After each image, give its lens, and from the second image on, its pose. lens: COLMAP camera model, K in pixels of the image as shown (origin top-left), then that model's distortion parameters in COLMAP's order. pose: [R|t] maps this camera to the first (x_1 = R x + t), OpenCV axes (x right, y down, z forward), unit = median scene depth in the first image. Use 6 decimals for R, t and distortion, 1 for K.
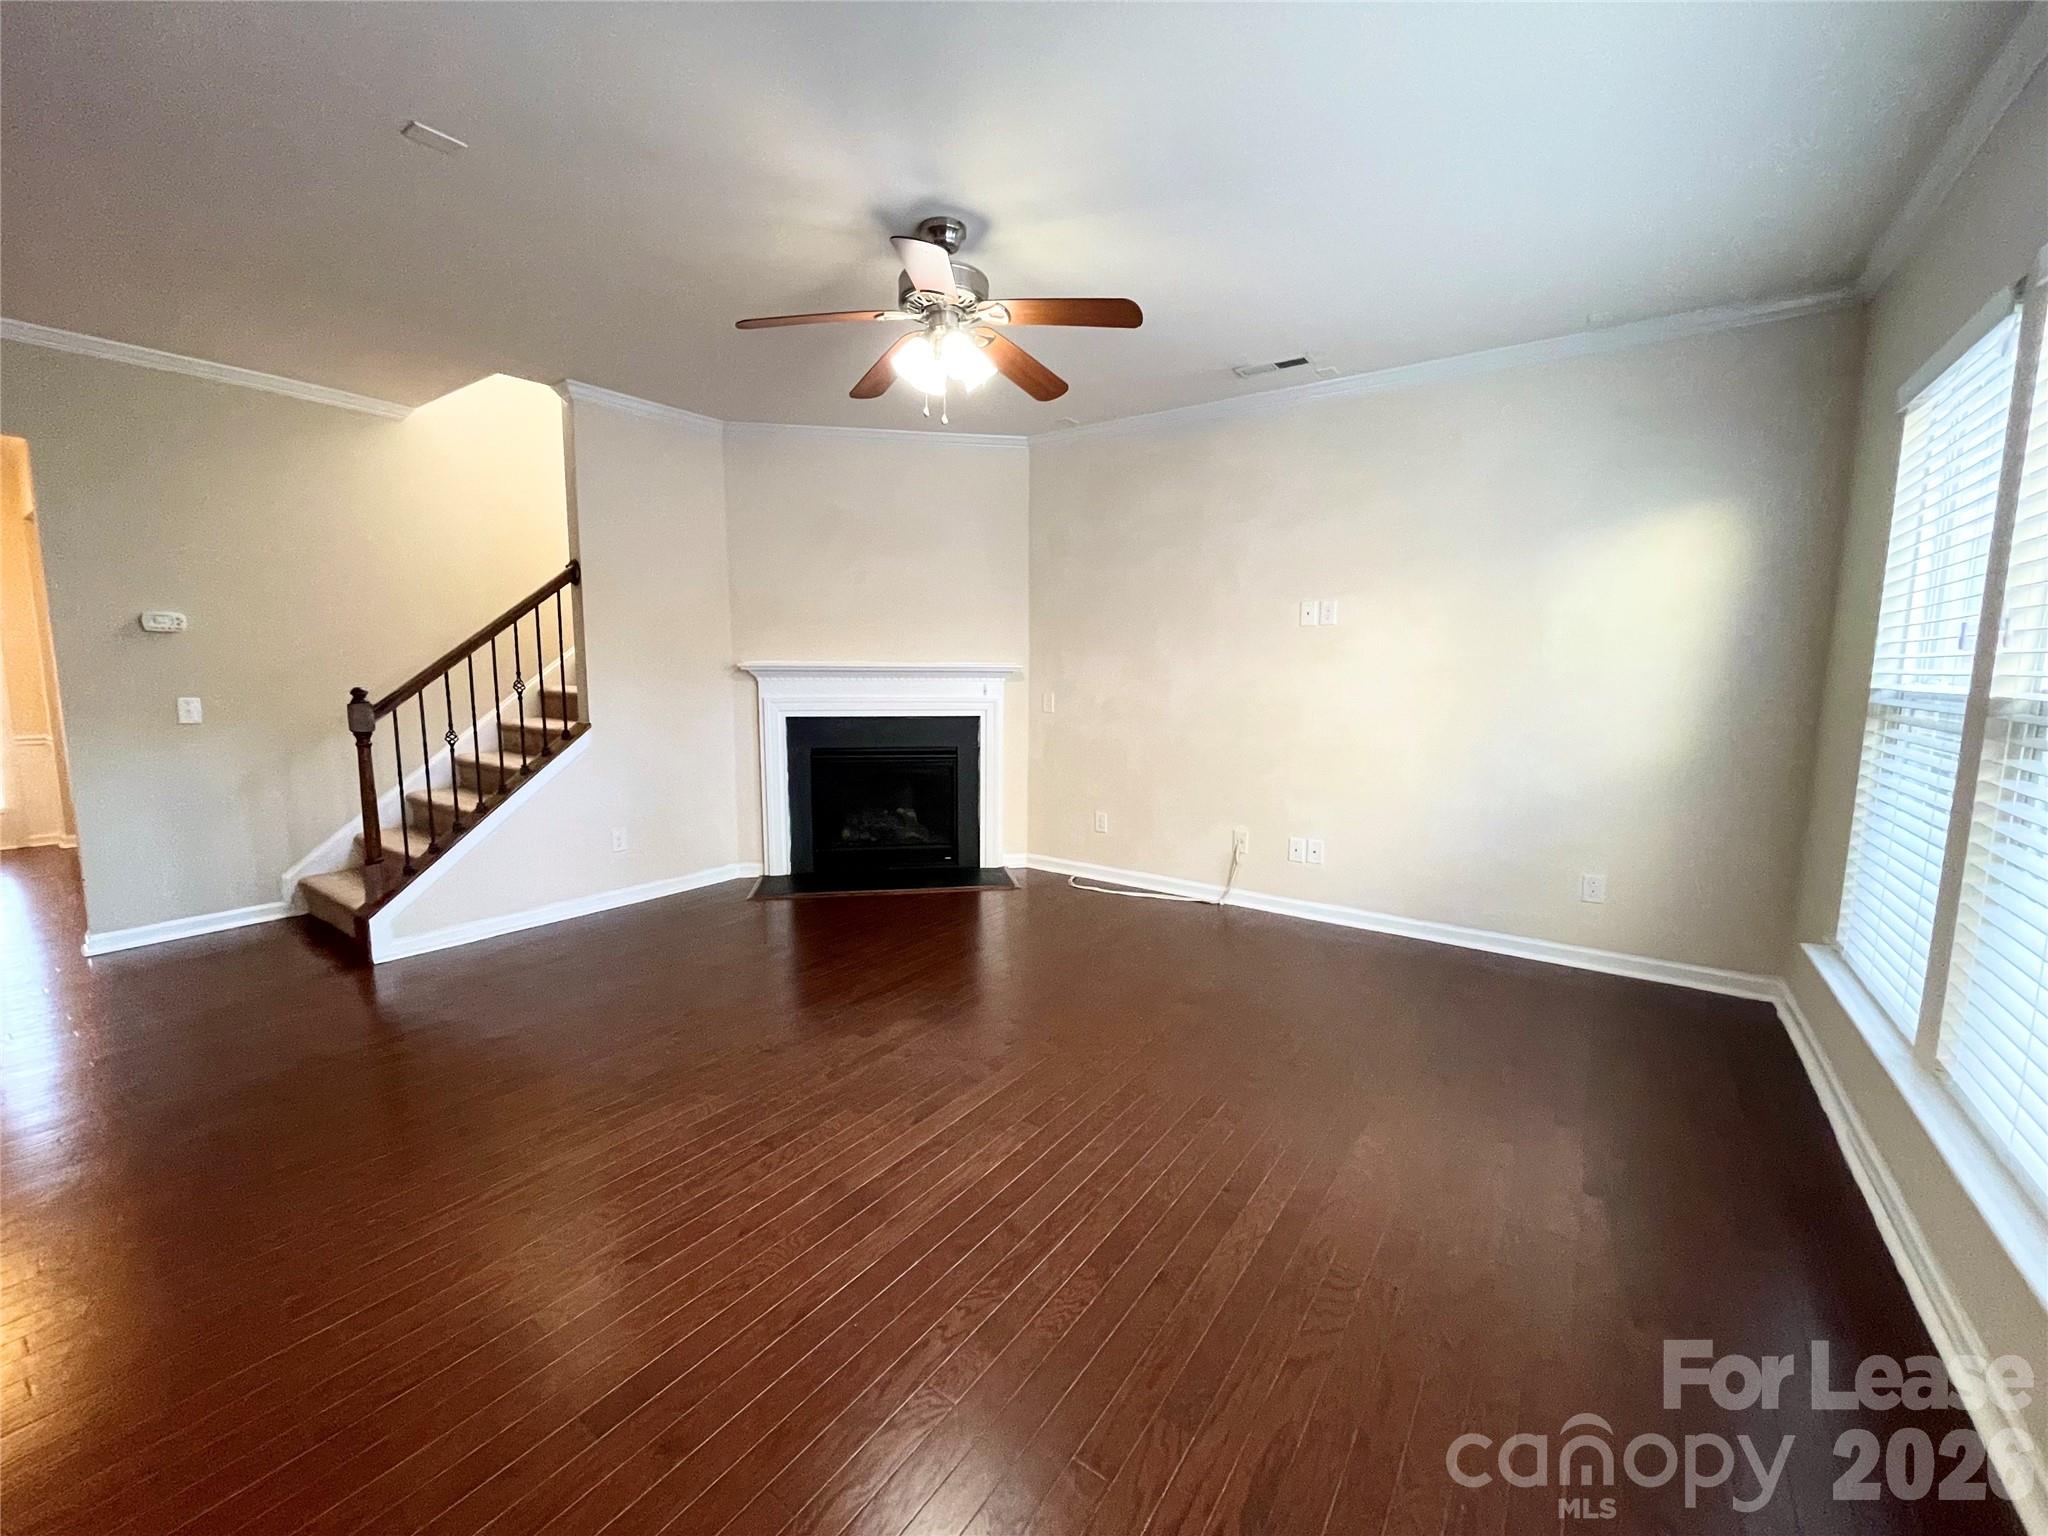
lens RADIAL K [[823.4, 0, 1018.2], [0, 823.4, 771.6], [0, 0, 1]] dist [-0.001098, -0.001188]
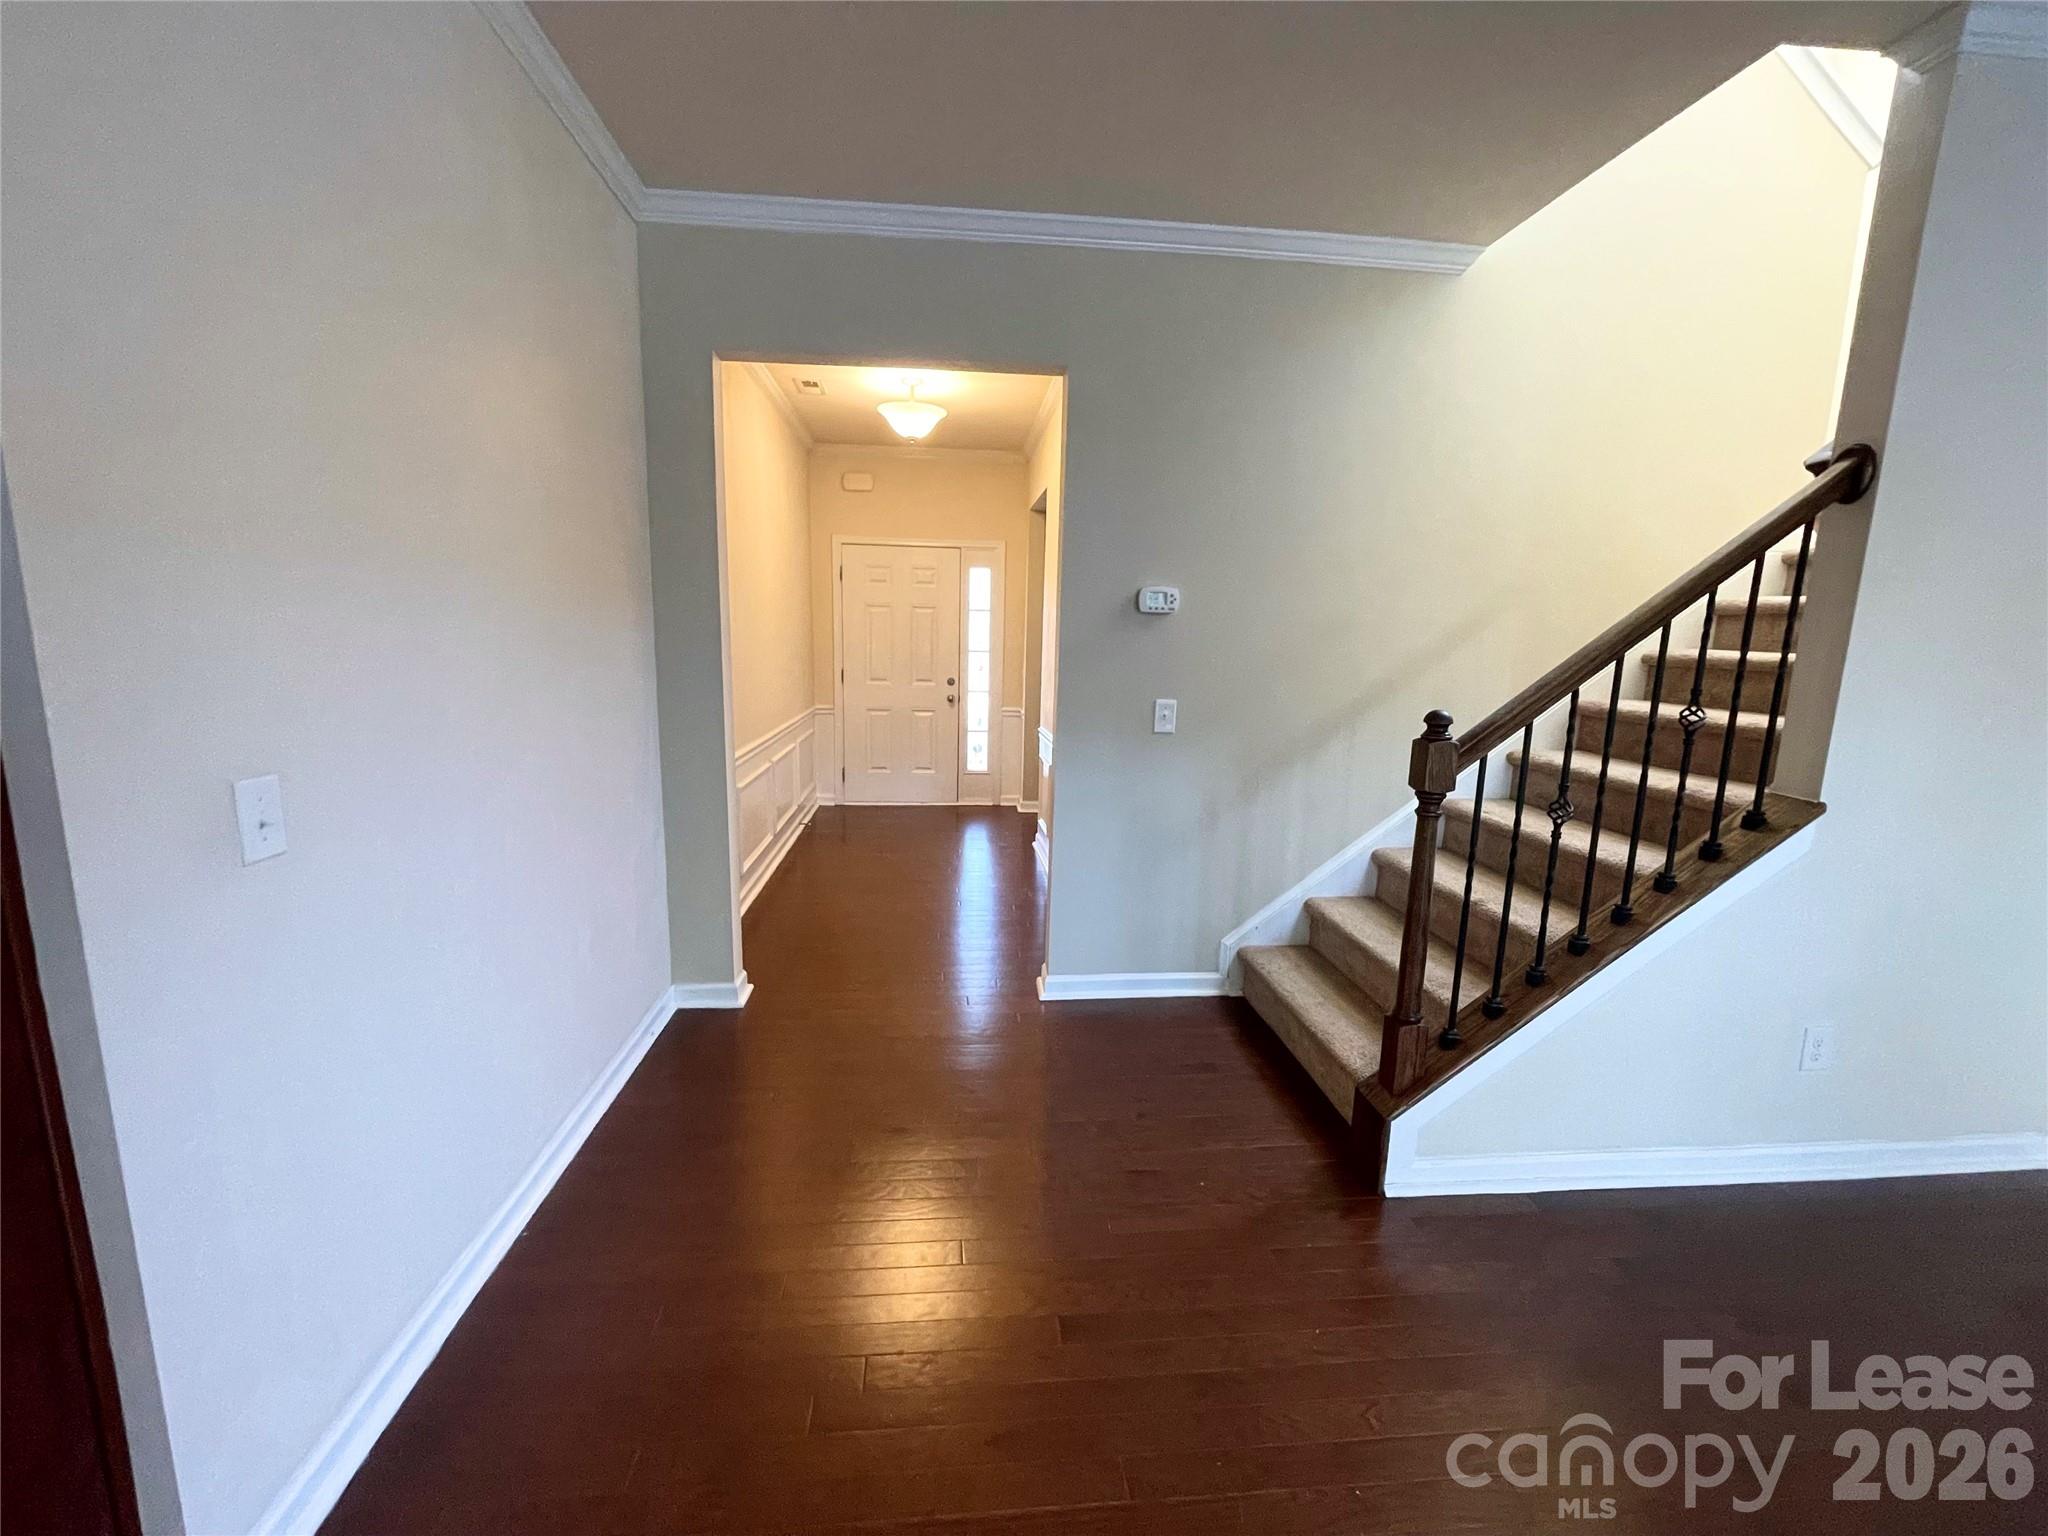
lens RADIAL K [[823.4, 0, 1018.5], [0, 823.4, 775.9], [0, 0, 1]] dist [-0.001098, -0.001188]
pose [[0.656470, 0.136264, -0.741943, -0.457822], [-0.113913, 0.990178, 0.081064, -0.057265], [0.745702, 0.031301, 0.665544, 0.341260]]
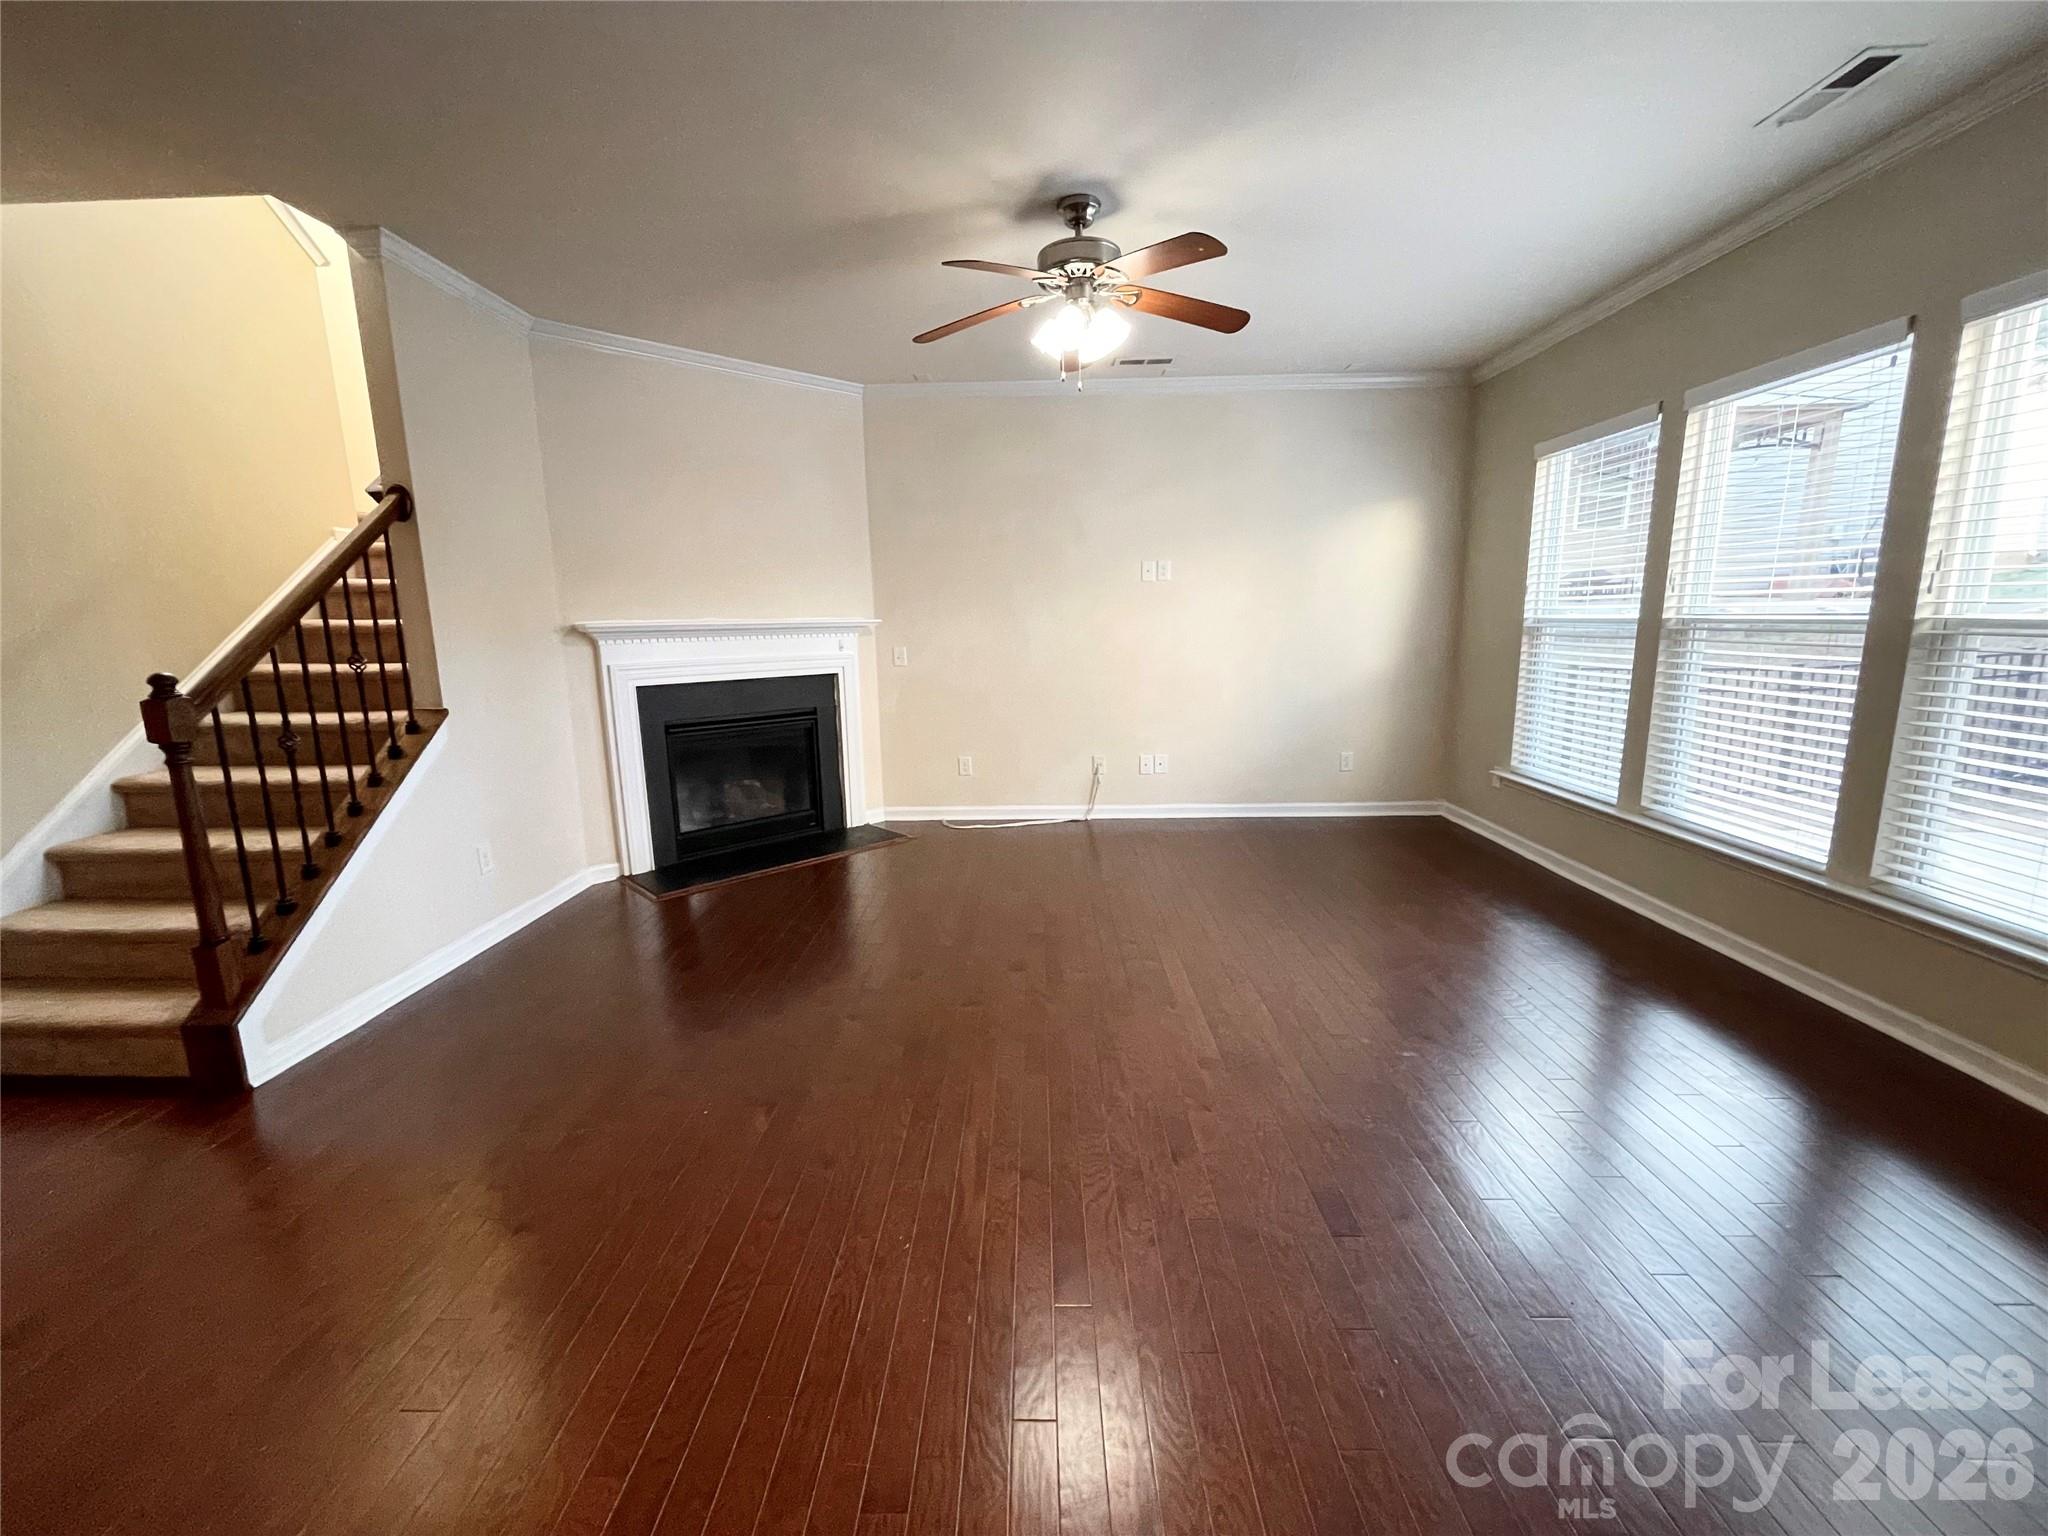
lens RADIAL K [[823.4, 0, 1015.9], [0, 823.4, 766.9], [0, 0, 1]] dist [-0.001098, -0.001188]
pose [[0.825462, -0.120537, 0.551438, -0.492465], [0.095019, 0.992665, 0.074747, -0.011868], [-0.556403, -0.009304, 0.830860, 0.086632]]
